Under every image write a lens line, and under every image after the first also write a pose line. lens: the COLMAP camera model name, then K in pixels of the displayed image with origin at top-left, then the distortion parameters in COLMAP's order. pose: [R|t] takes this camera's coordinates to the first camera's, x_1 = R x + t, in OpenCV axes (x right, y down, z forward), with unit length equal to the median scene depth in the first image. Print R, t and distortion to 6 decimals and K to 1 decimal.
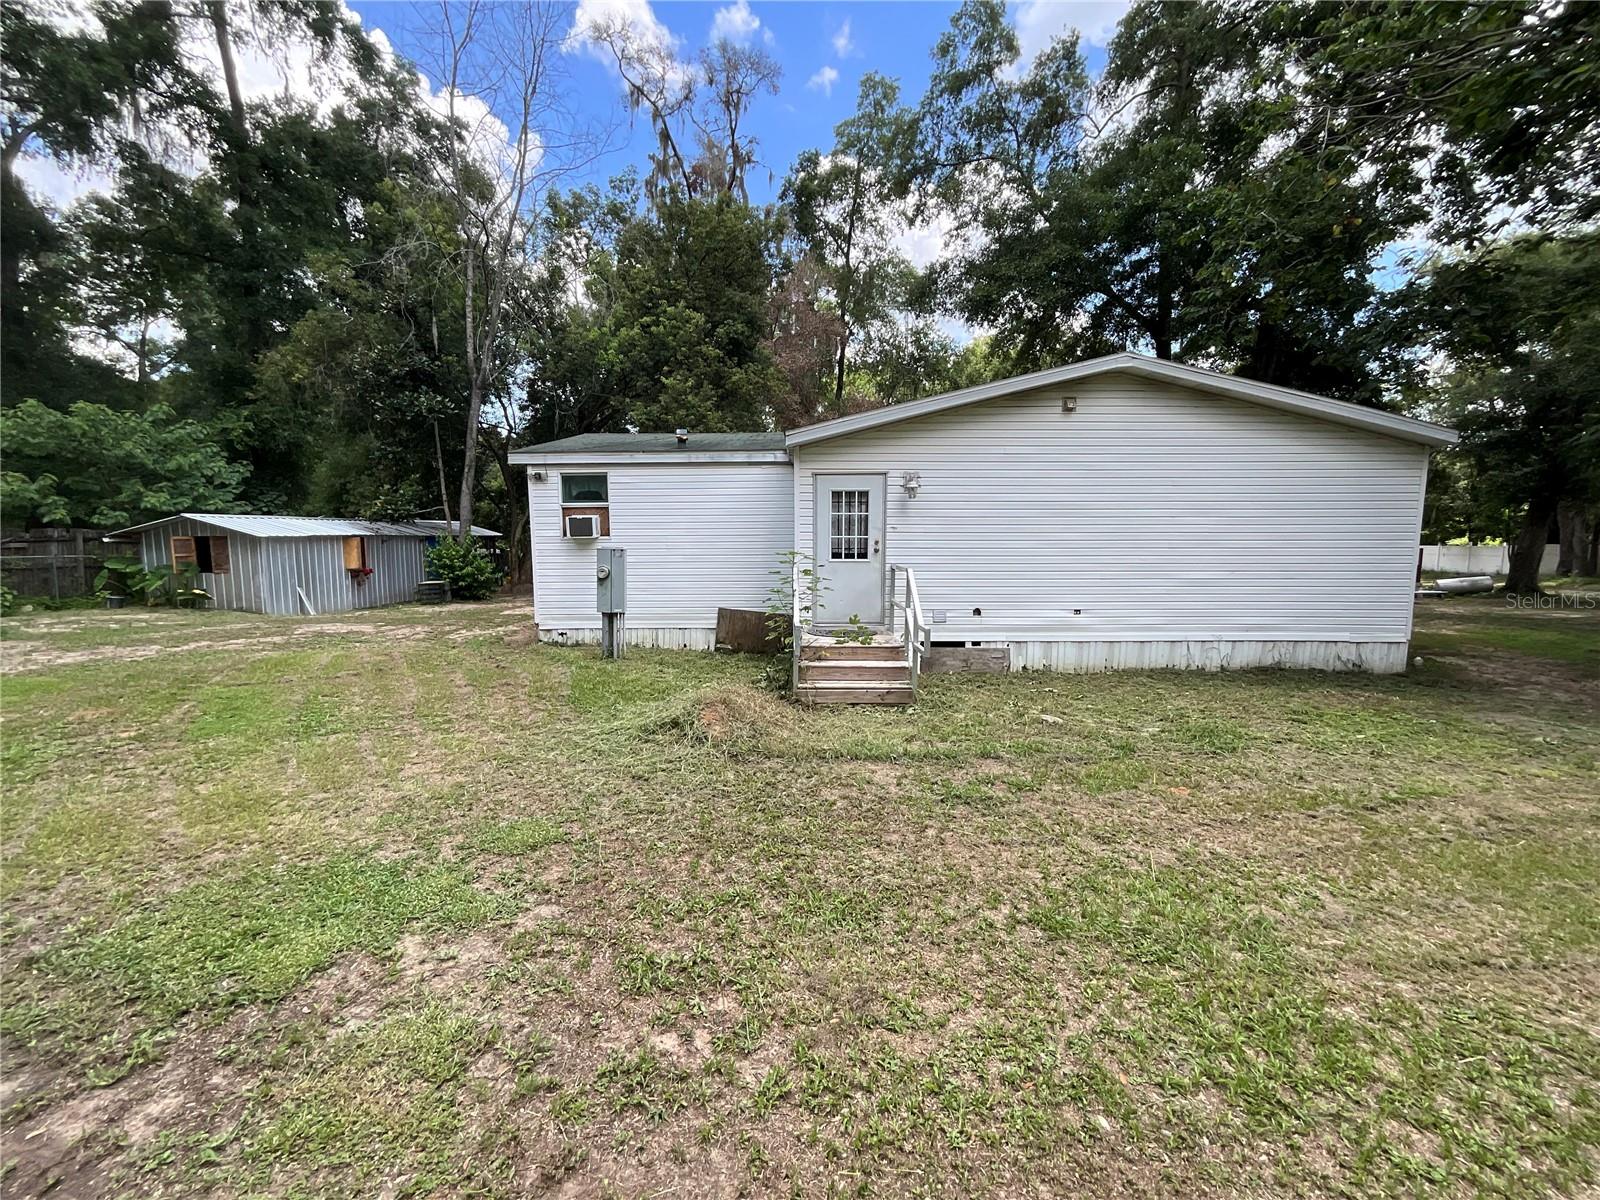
lens RADIAL K [[648.6, 0, 804.2], [0, 648.6, 600.6], [0, 0, 1]] dist [-0.001351, 0.000051]
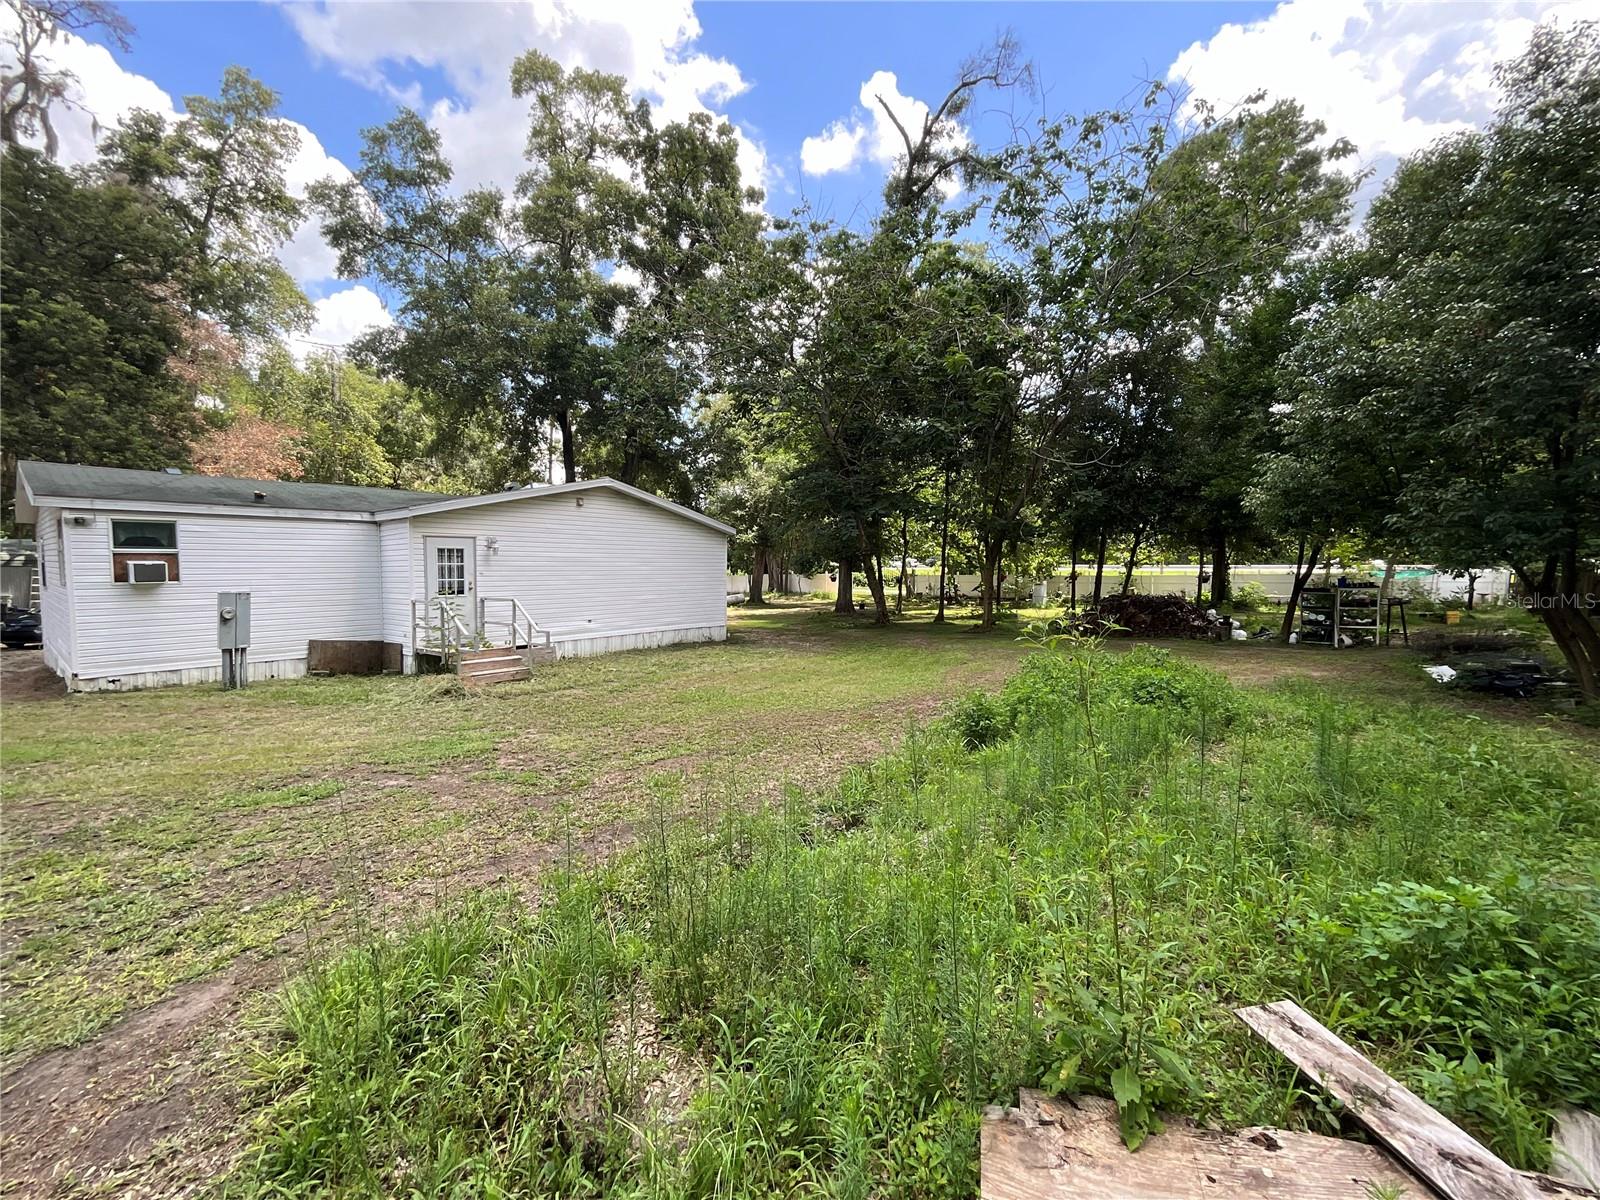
lens RADIAL K [[648.6, 0, 800.9], [0, 648.6, 596.5], [0, 0, 1]] dist [-0.001351, 0.000051]
pose [[0.612741, -0.034891, 0.789513, -0.587158], [0.075345, 0.997053, -0.014413, 0.018968], [-0.786684, 0.068318, 0.613564, -0.496950]]
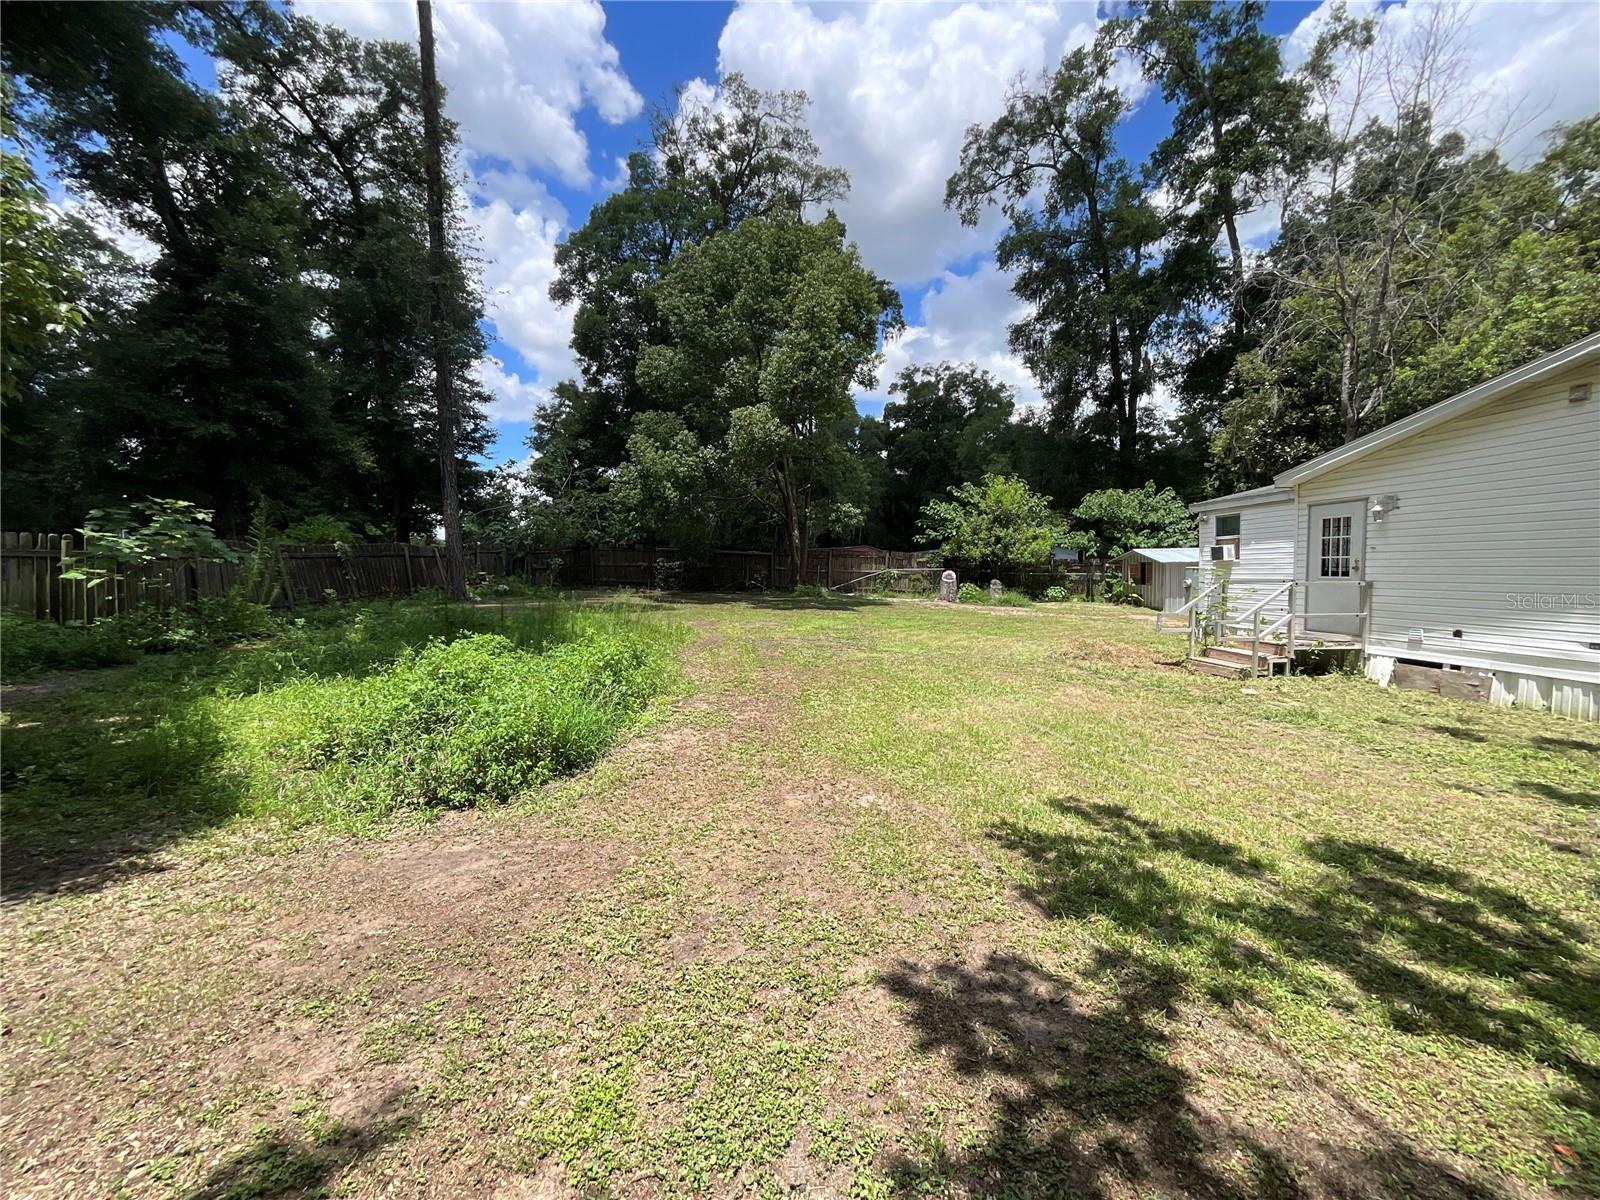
lens RADIAL K [[648.6, 0, 800.5], [0, 648.6, 601.9], [0, 0, 1]] dist [-0.001351, 0.000051]
pose [[0.108908, 0.050353, -0.992776, 1.089255], [-0.092276, 0.994916, 0.040339, 0.021087], [0.989760, 0.087216, 0.113001, -0.058790]]
